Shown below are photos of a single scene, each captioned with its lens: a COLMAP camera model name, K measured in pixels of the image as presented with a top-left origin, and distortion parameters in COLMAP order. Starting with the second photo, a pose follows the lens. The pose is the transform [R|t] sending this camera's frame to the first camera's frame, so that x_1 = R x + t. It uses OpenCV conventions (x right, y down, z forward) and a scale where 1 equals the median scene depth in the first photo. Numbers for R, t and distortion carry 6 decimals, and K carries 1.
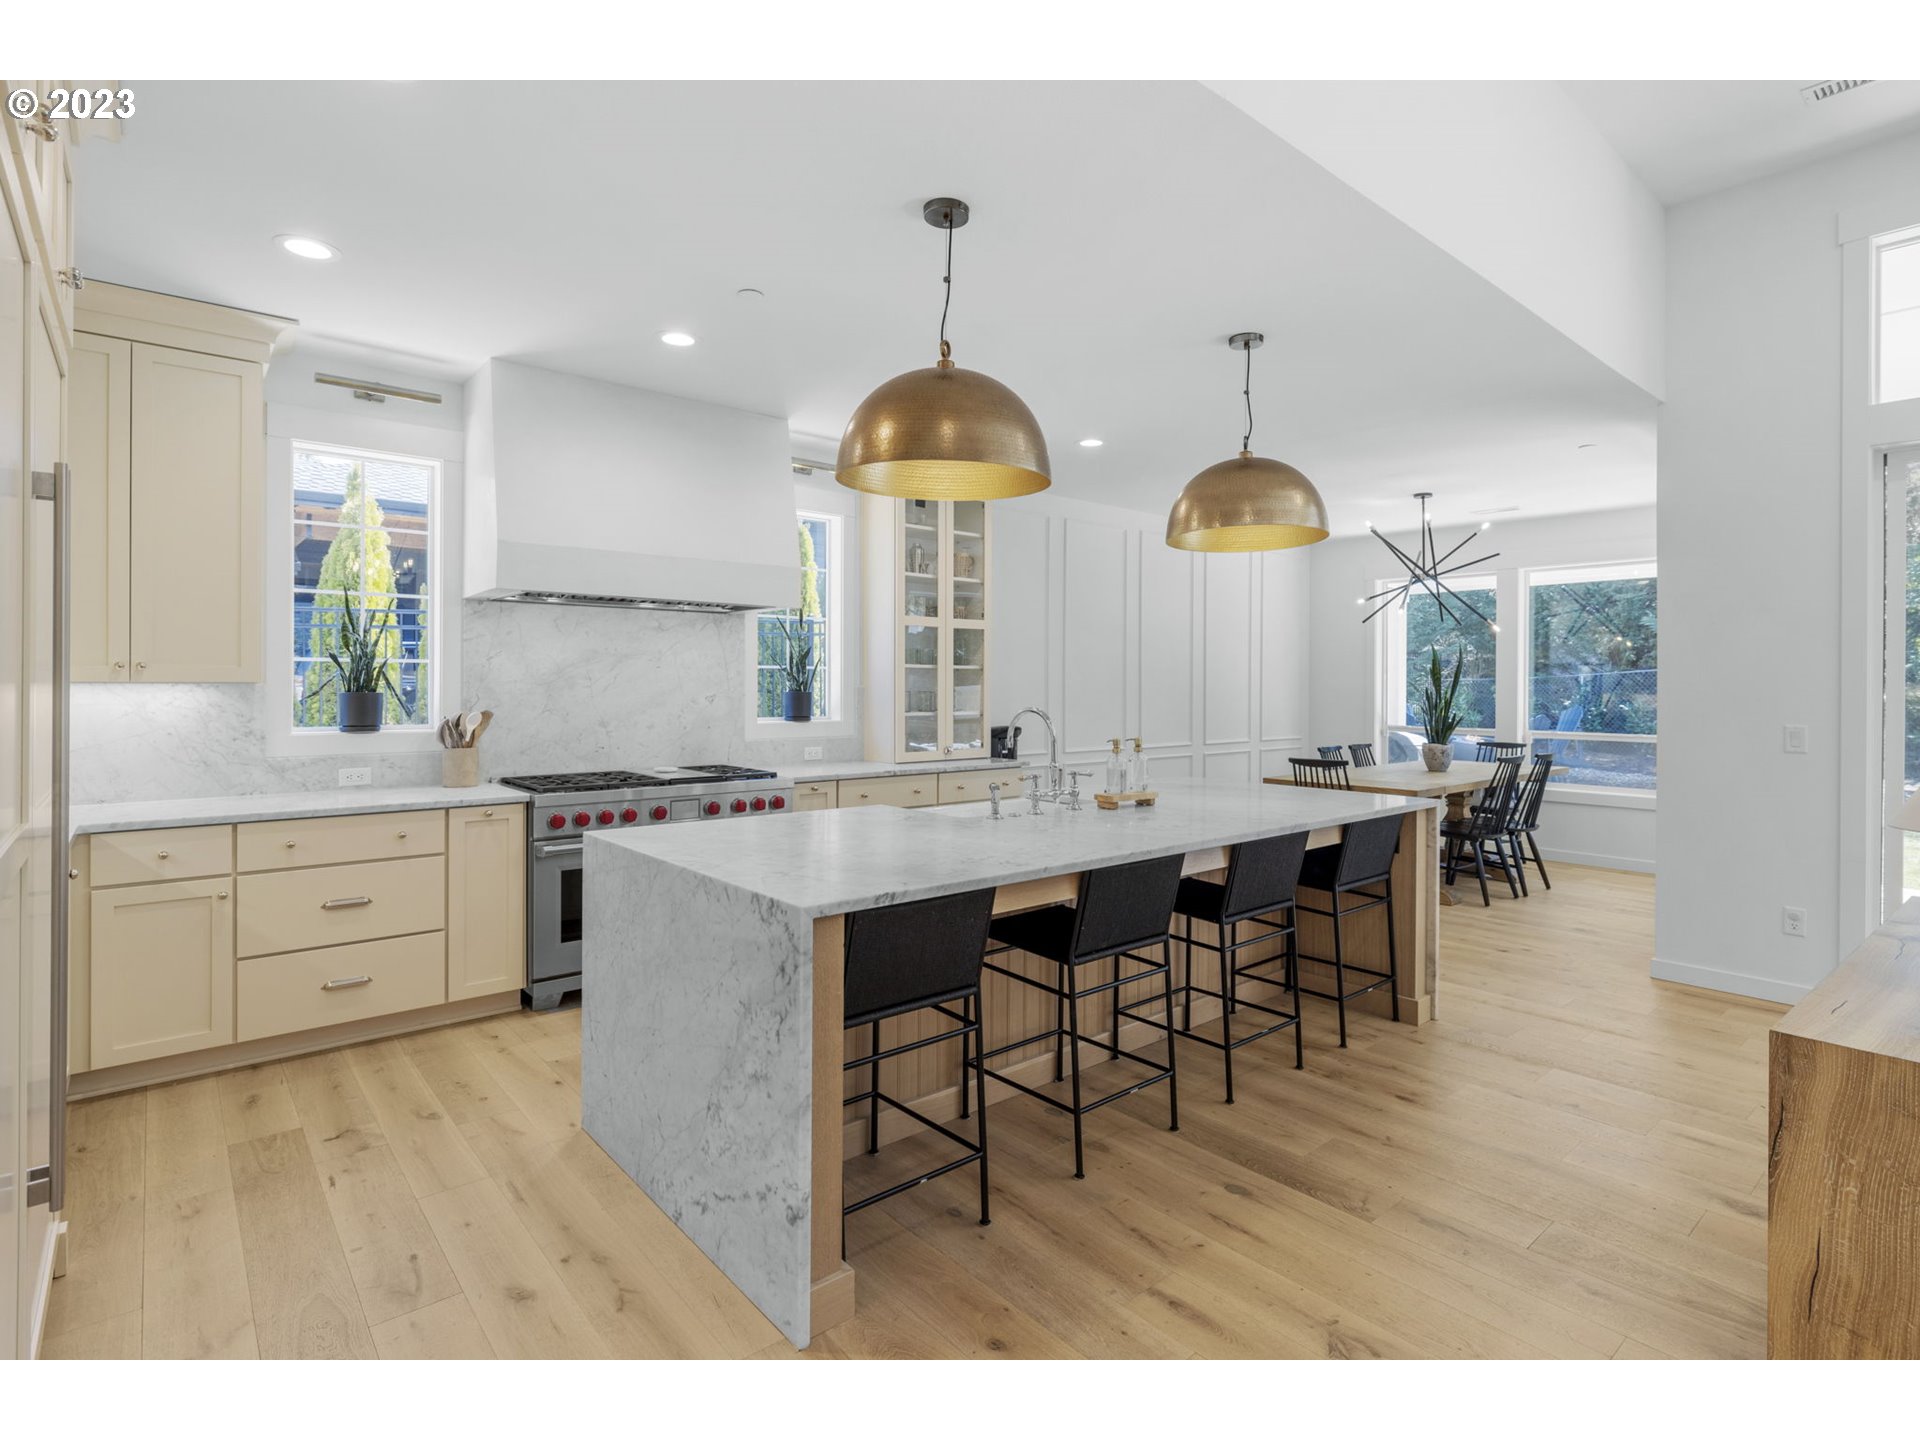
lens RADIAL K [[950.7, 0, 984.0], [0, 950.7, 692.1], [0, 0, 1]] dist [-0.001046, 0.000107]
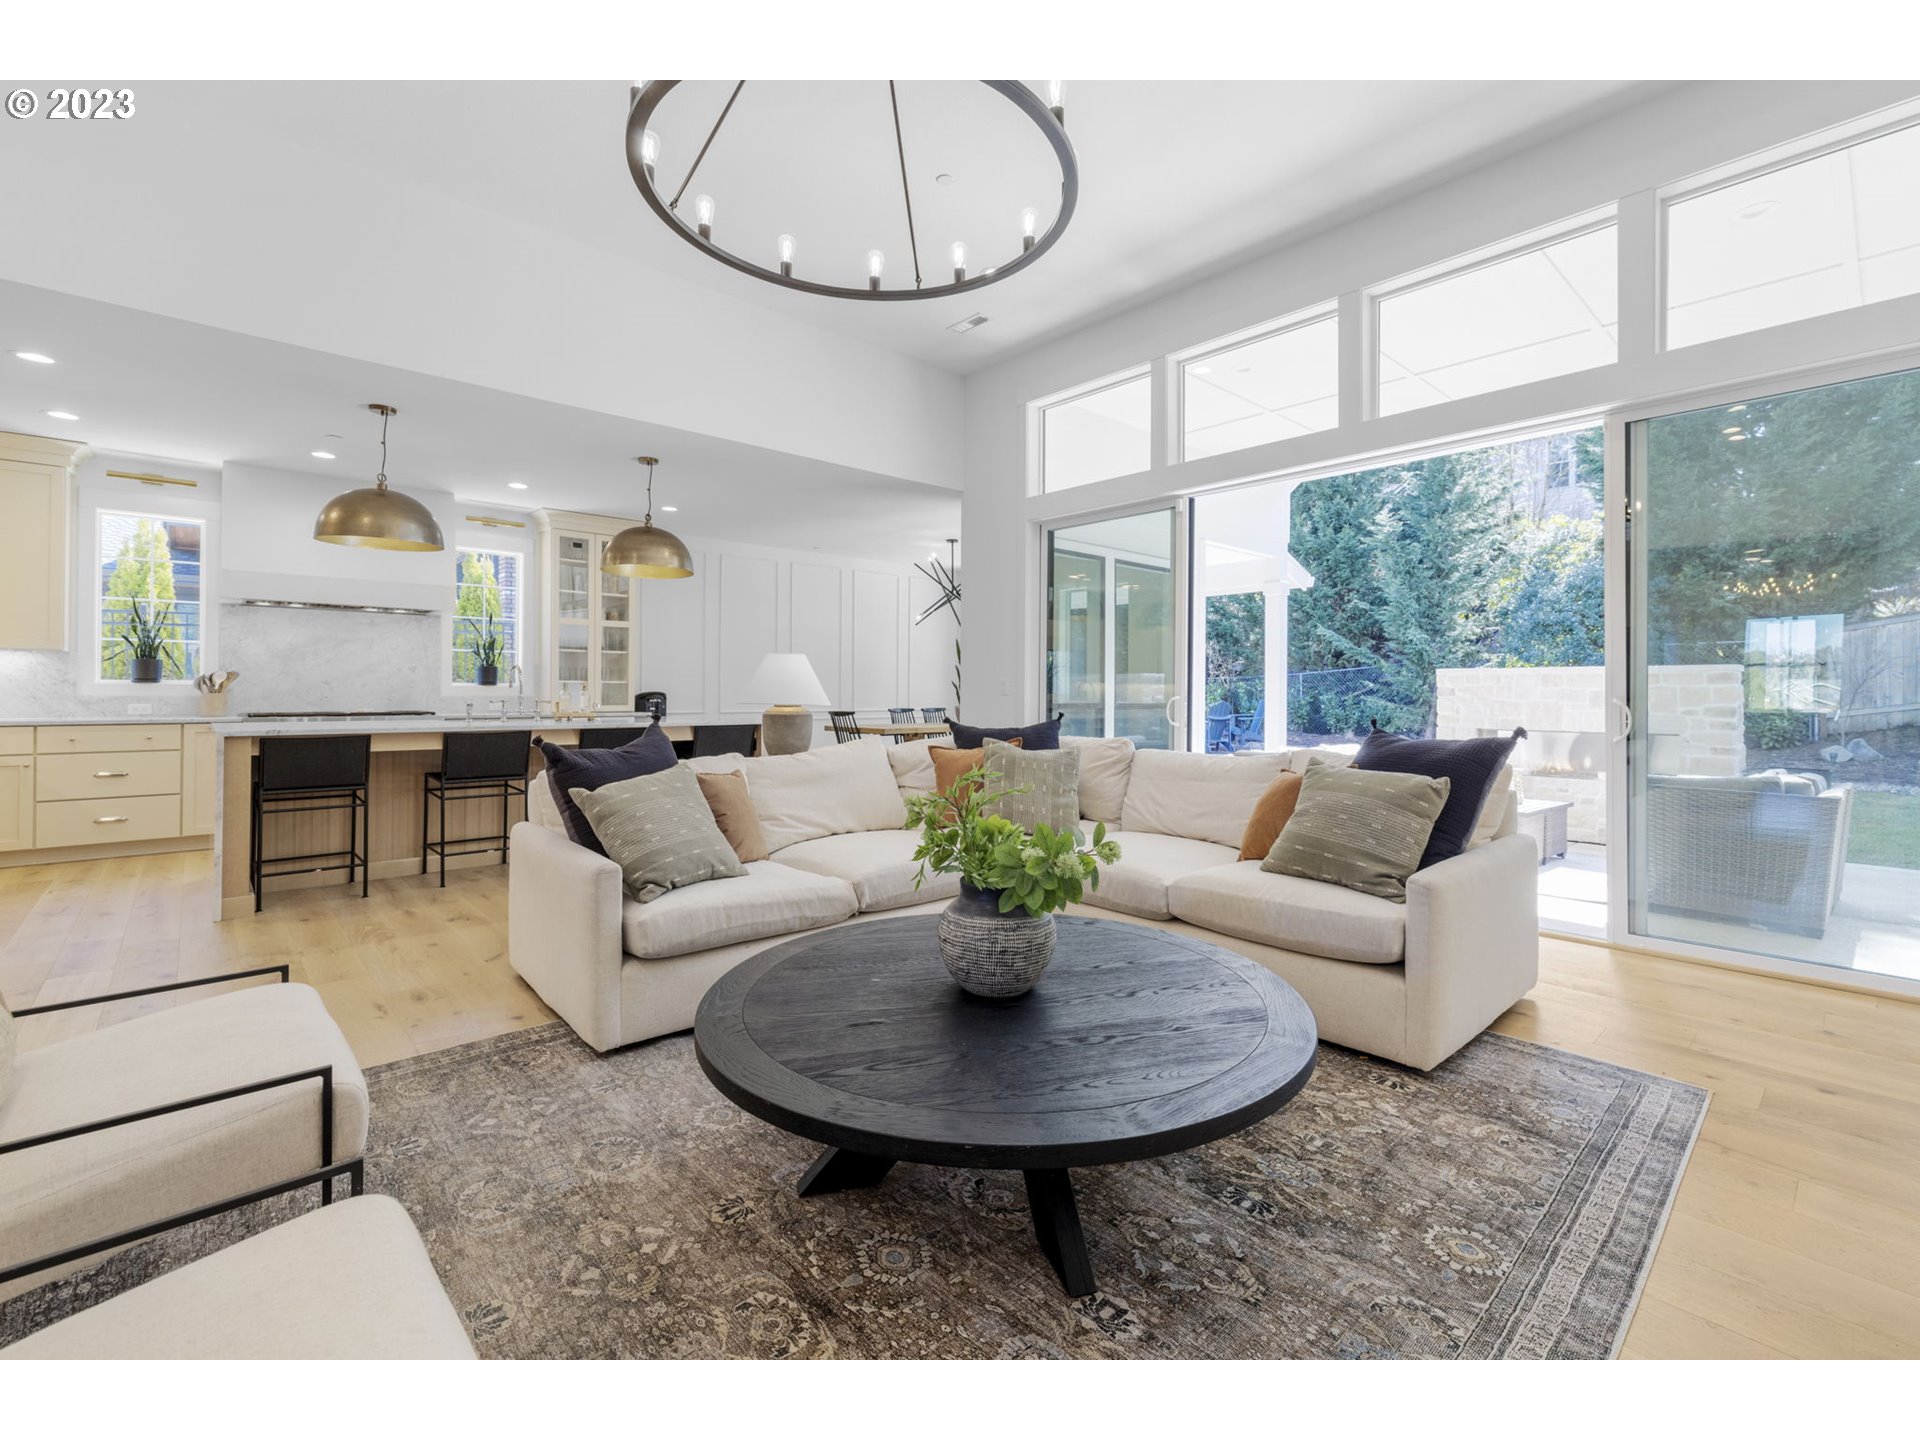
lens RADIAL K [[835.1, 0, 992.4], [0, 835.1, 688.7], [0, 0, 1]] dist [0.002435, 0.000320]
pose [[0.998696, 0.000703, 0.051039, 0.884949], [-0.000153, 0.999942, -0.010795, 0.080042], [-0.051043, 0.010773, 0.998638, -0.638011]]
